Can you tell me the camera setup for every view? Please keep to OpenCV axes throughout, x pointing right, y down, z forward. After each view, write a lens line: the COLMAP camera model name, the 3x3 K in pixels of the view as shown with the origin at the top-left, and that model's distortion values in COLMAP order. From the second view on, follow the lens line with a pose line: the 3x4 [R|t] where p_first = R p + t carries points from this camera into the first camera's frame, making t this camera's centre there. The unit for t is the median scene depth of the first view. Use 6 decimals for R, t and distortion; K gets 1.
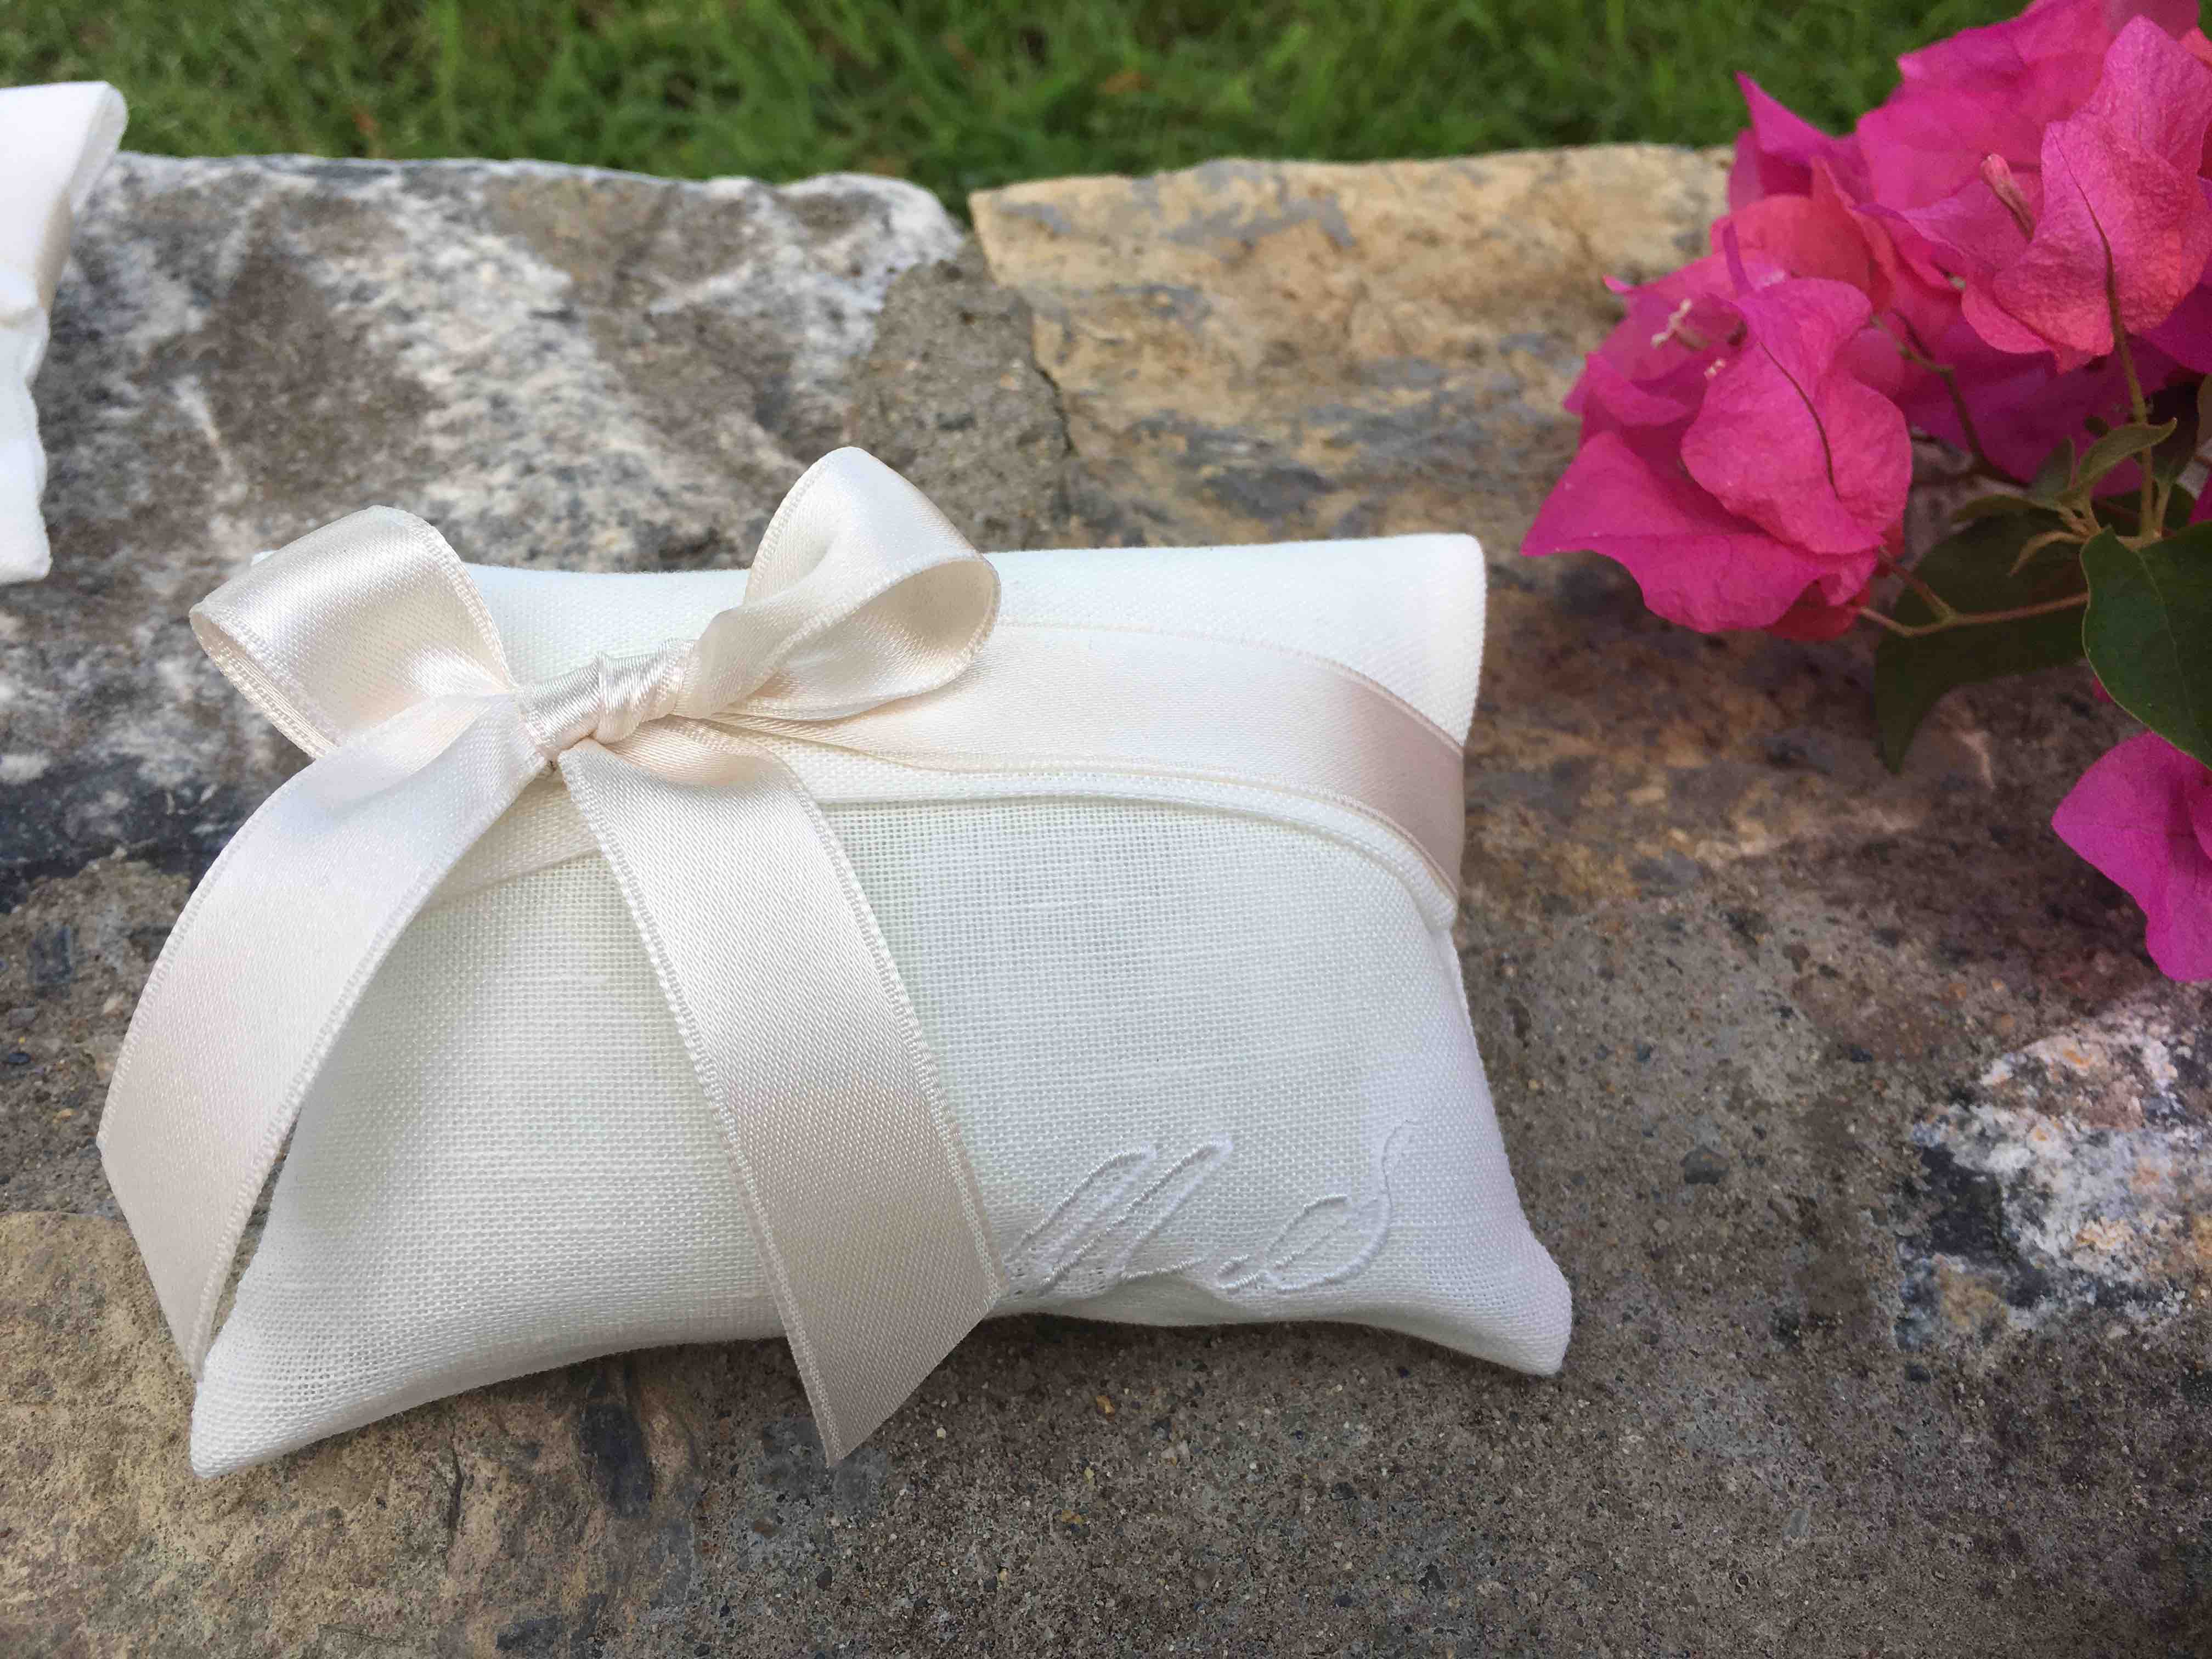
lens RADIAL K [[1901.4, 0, 1091.2], [0, 1901.4, 847.3], [0, 0, 1]] dist [0.081482, -0.146215]
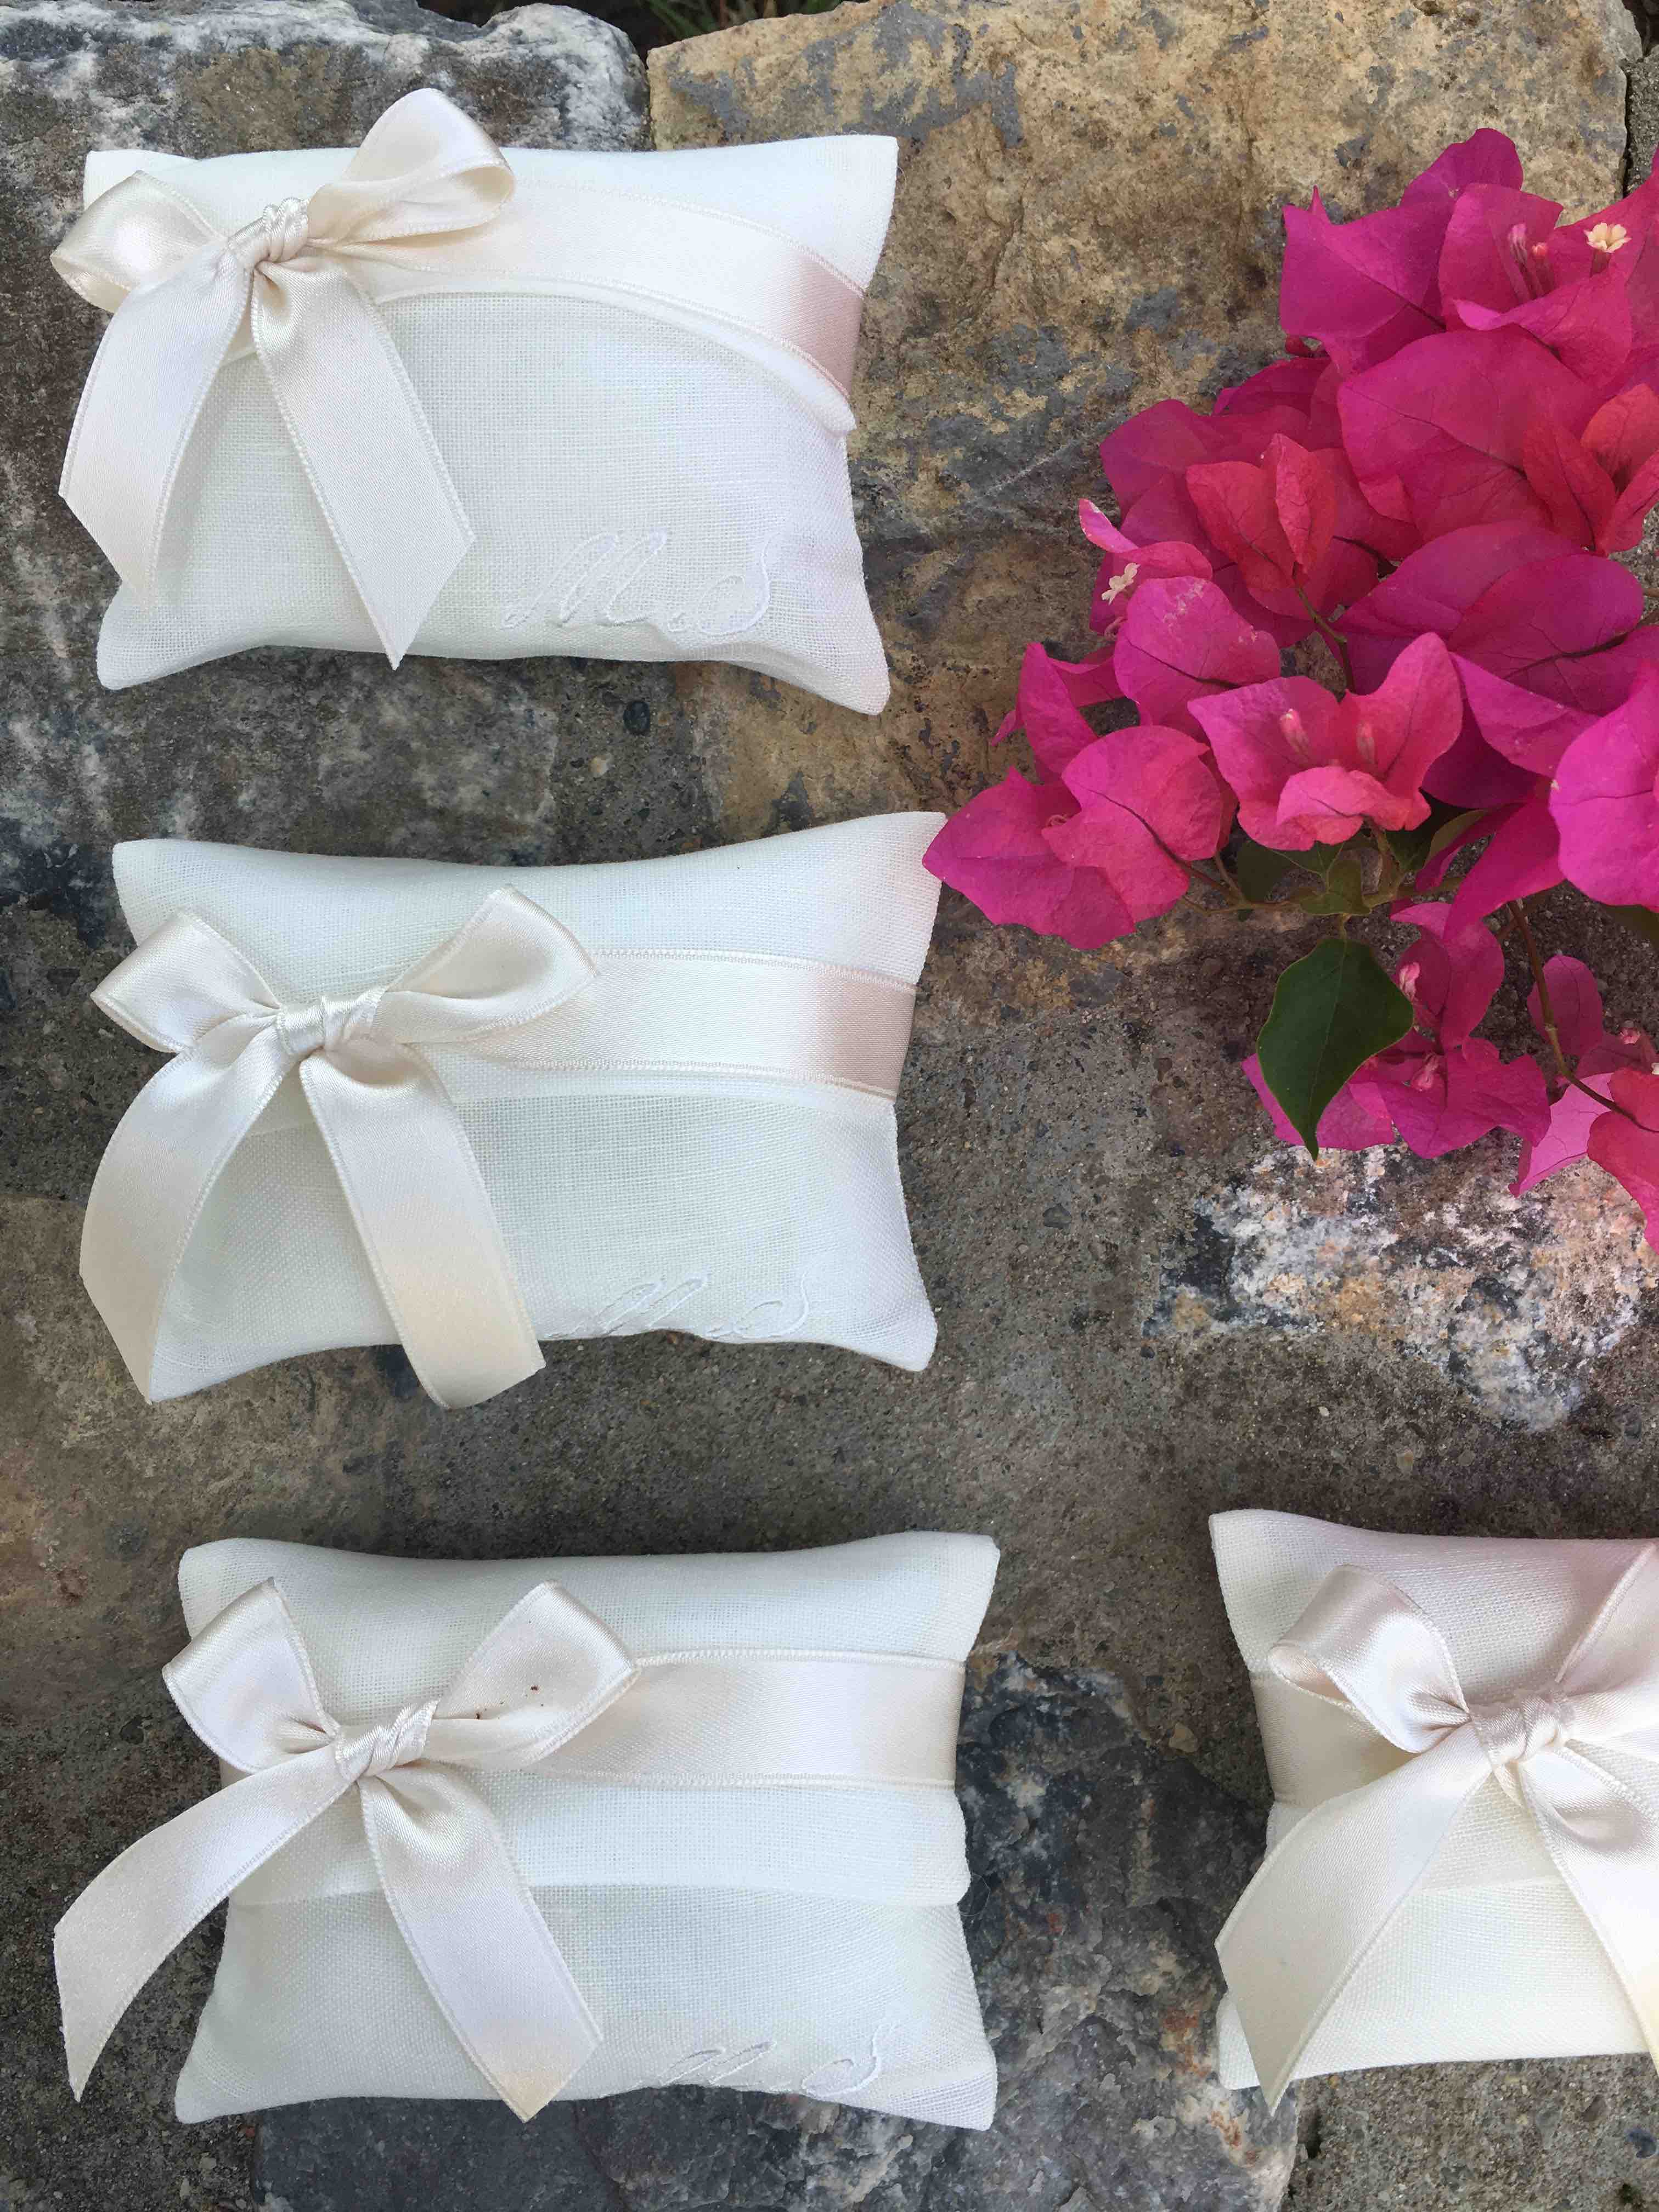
lens RADIAL K [[1839.6, 0, 814.0], [0, 1839.6, 1107.4], [0, 0, 1]] dist [0.080589, -0.121441]
pose [[0.996707, 0.075788, -0.028824, 0.153255], [-0.041799, 0.784850, 0.618275, -0.842866], [0.069480, -0.615034, 0.785433, -0.166963]]
